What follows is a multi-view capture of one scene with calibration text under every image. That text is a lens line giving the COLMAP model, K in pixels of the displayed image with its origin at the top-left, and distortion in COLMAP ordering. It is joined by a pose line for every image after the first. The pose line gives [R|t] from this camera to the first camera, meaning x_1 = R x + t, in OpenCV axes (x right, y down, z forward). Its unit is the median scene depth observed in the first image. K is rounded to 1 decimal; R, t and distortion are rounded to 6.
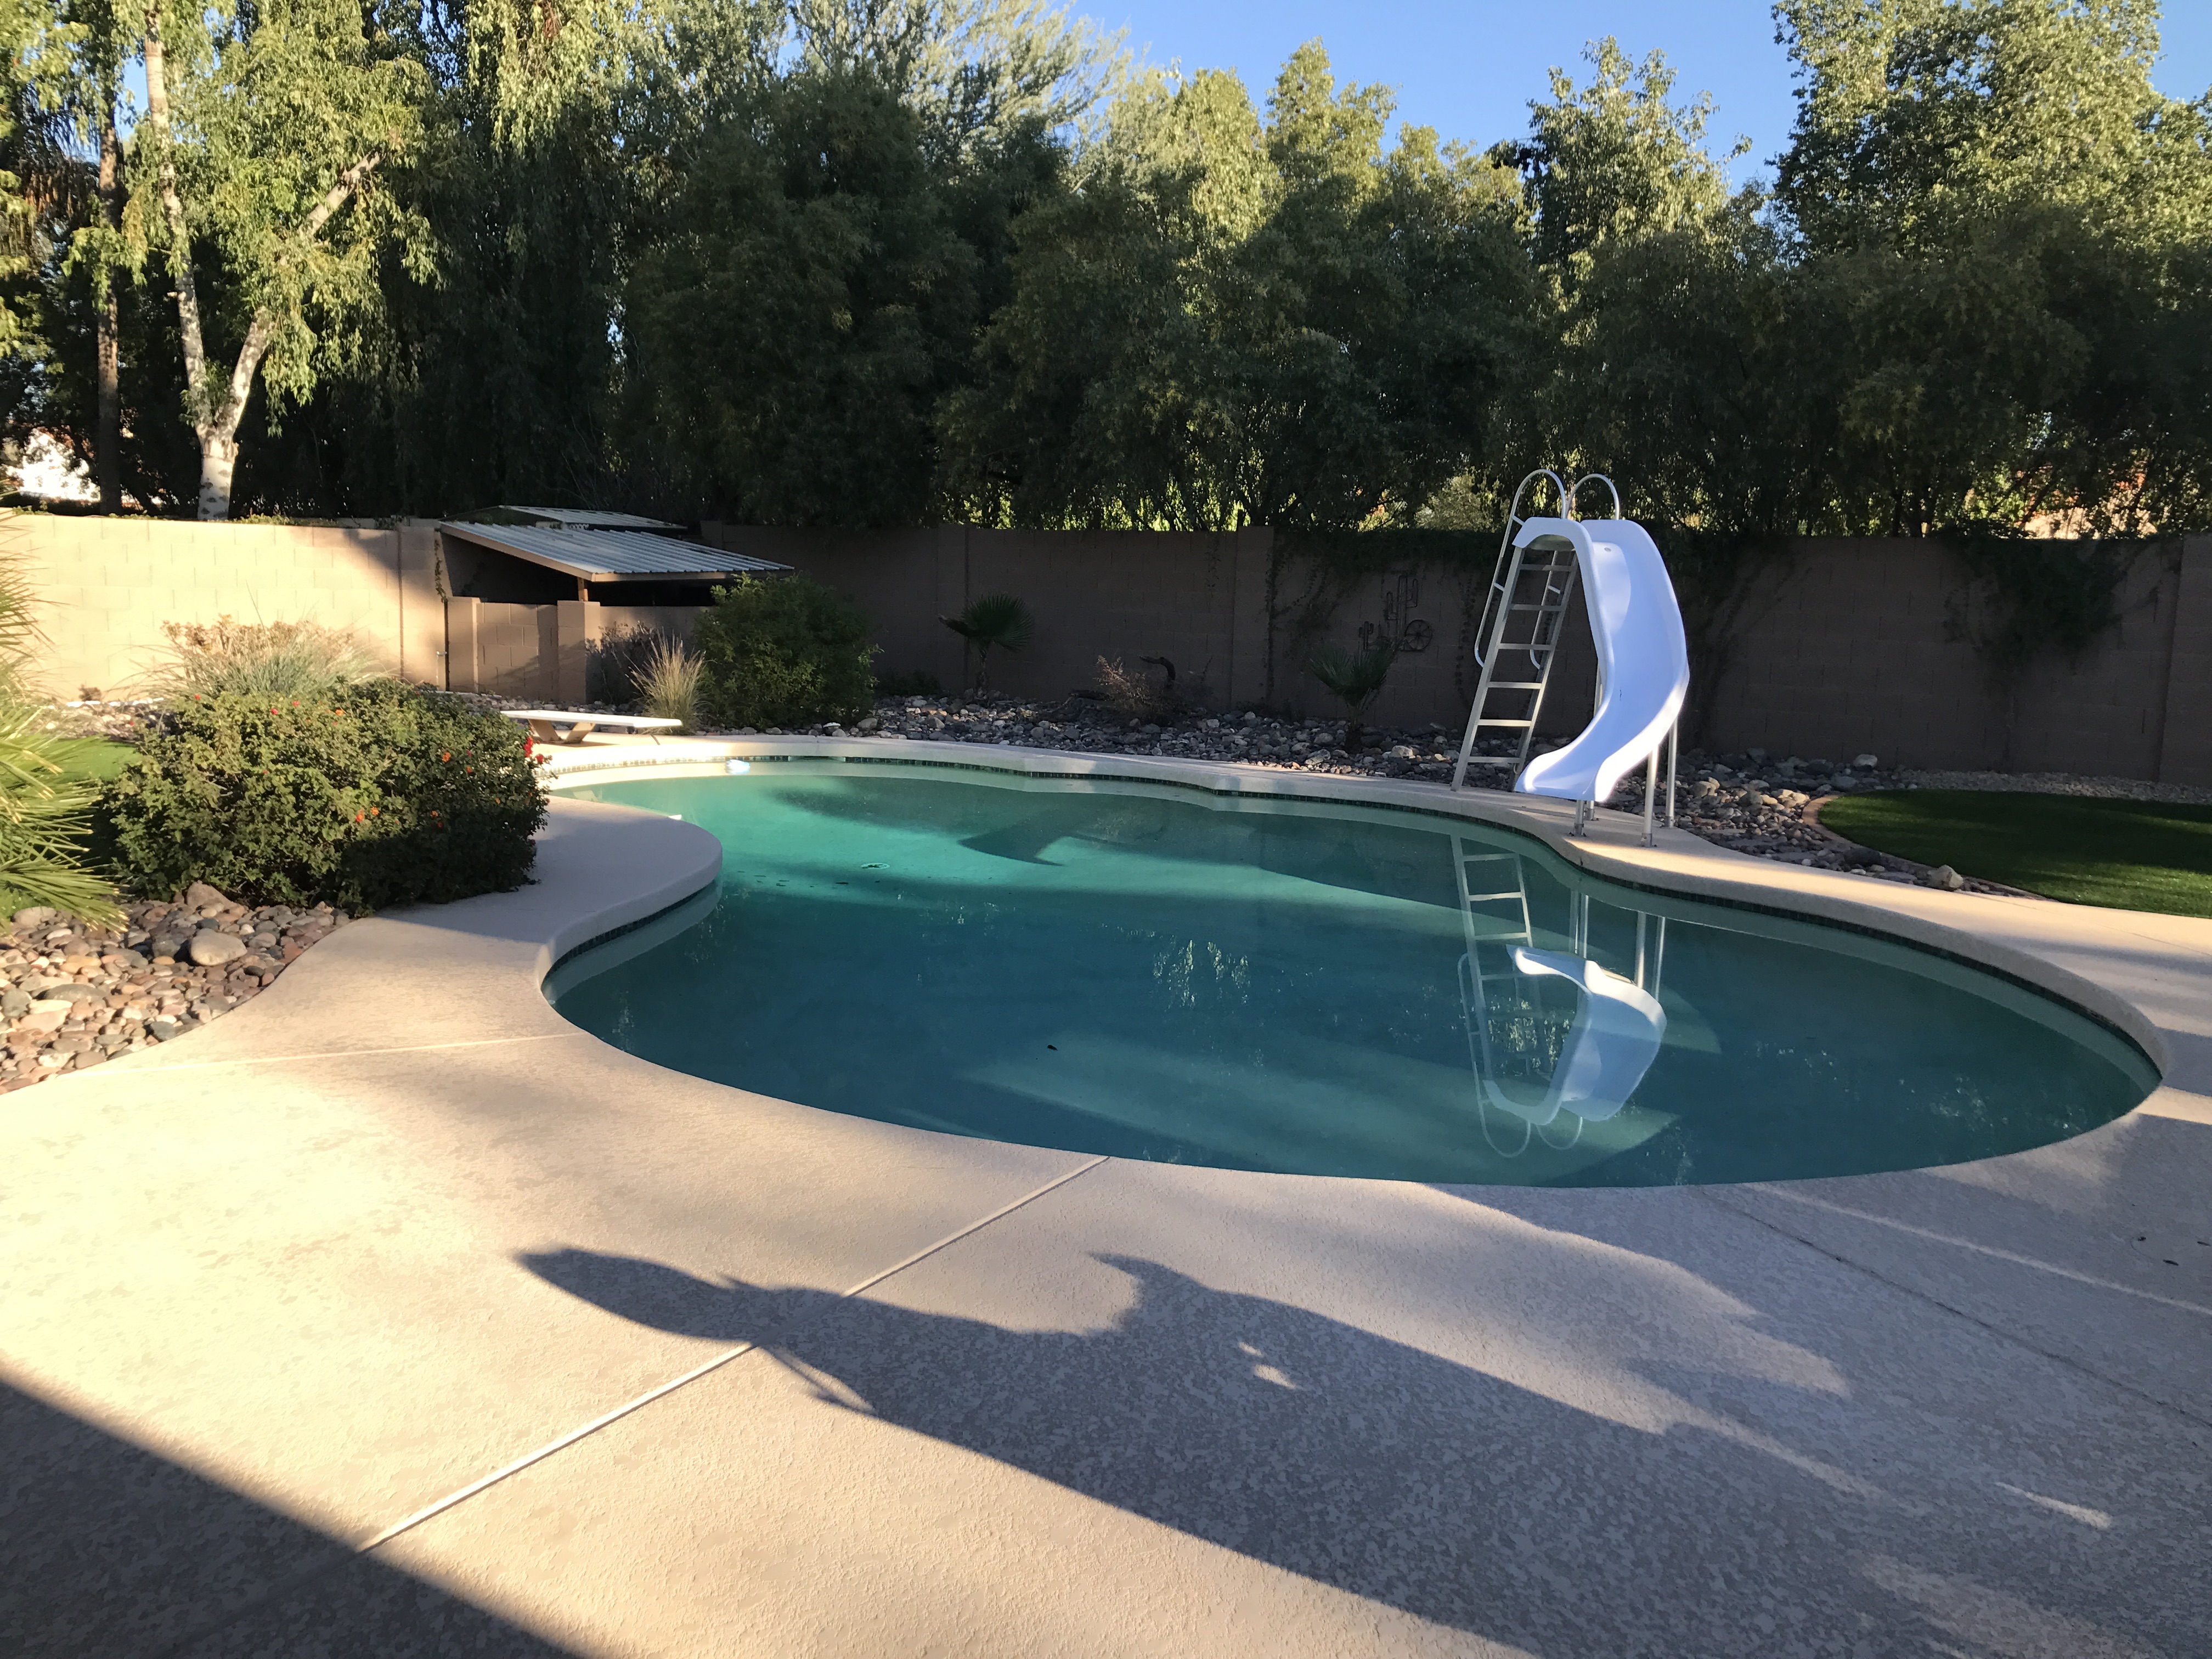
lens RADIAL K [[1840.3, 0, 1105.8], [0, 1840.3, 802.0], [0, 0, 1]] dist [0.042122, -0.033401]
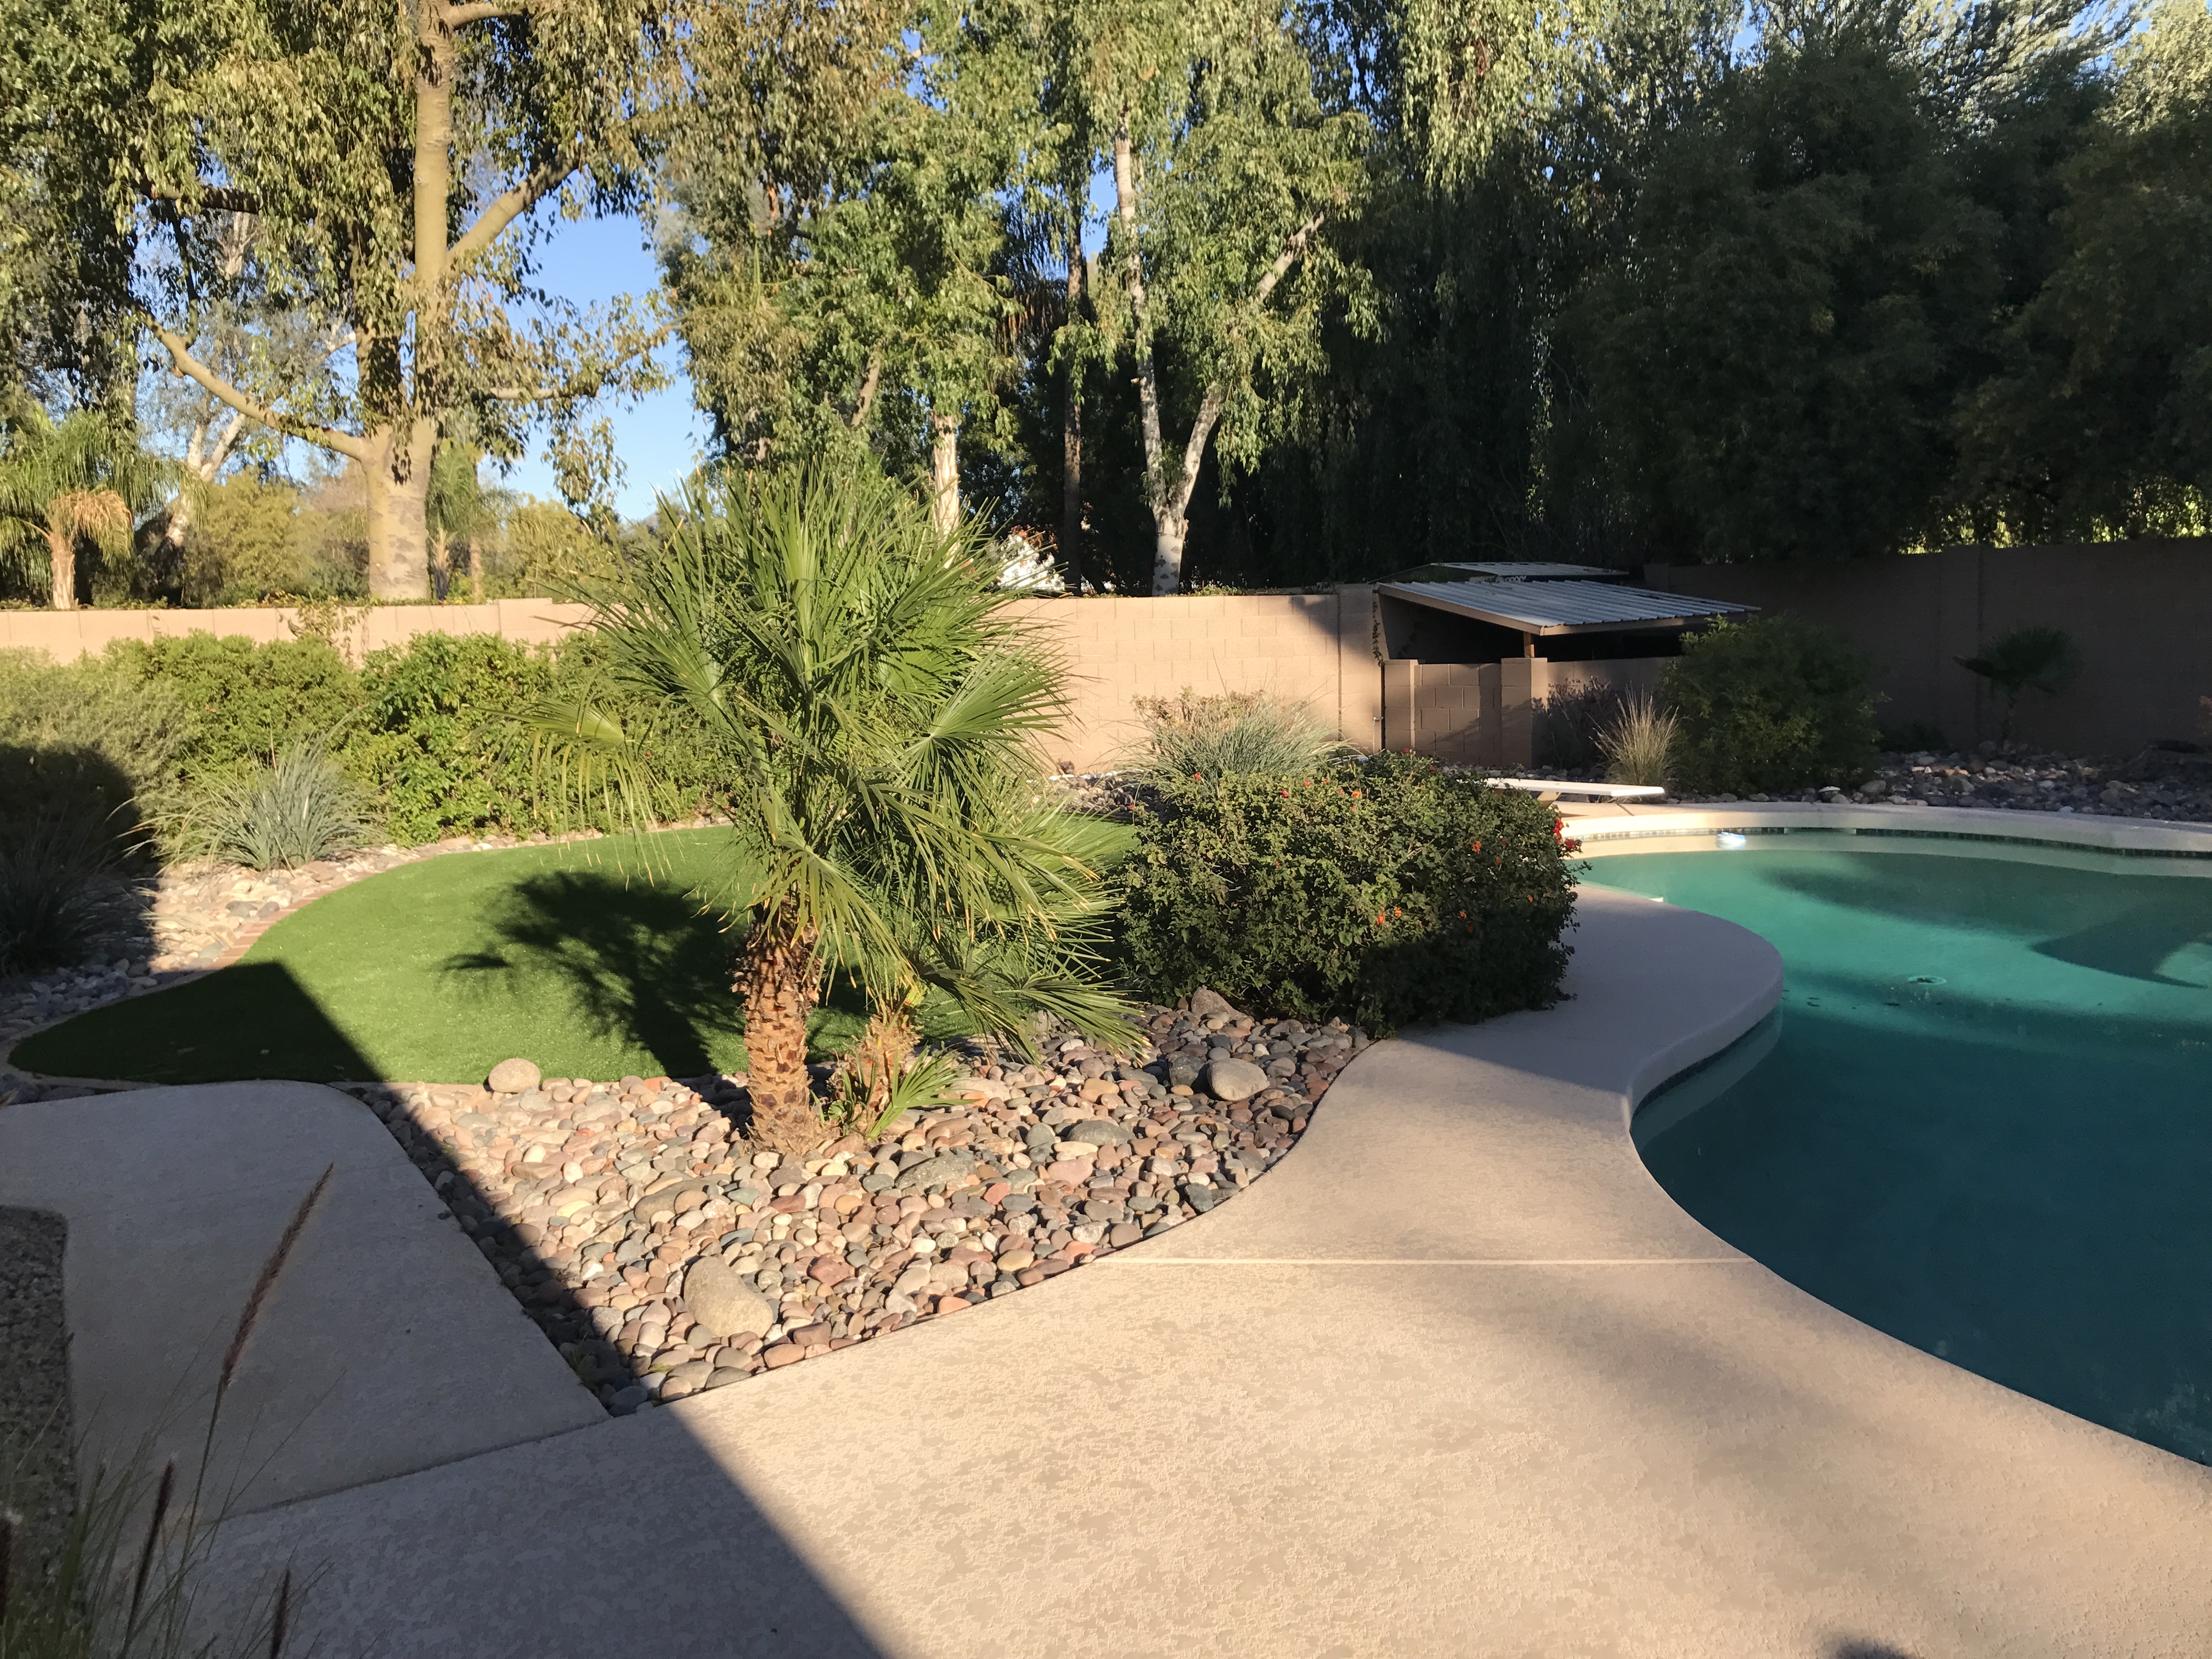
lens RADIAL K [[1840.3, 0, 1097.4], [0, 1840.3, 832.2], [0, 0, 1]] dist [0.042122, -0.033401]
pose [[0.891255, 0.001341, -0.453501, -0.069489], [-0.007807, 0.999893, -0.012387, -0.009940], [0.453435, 0.014581, 0.891170, 0.098645]]
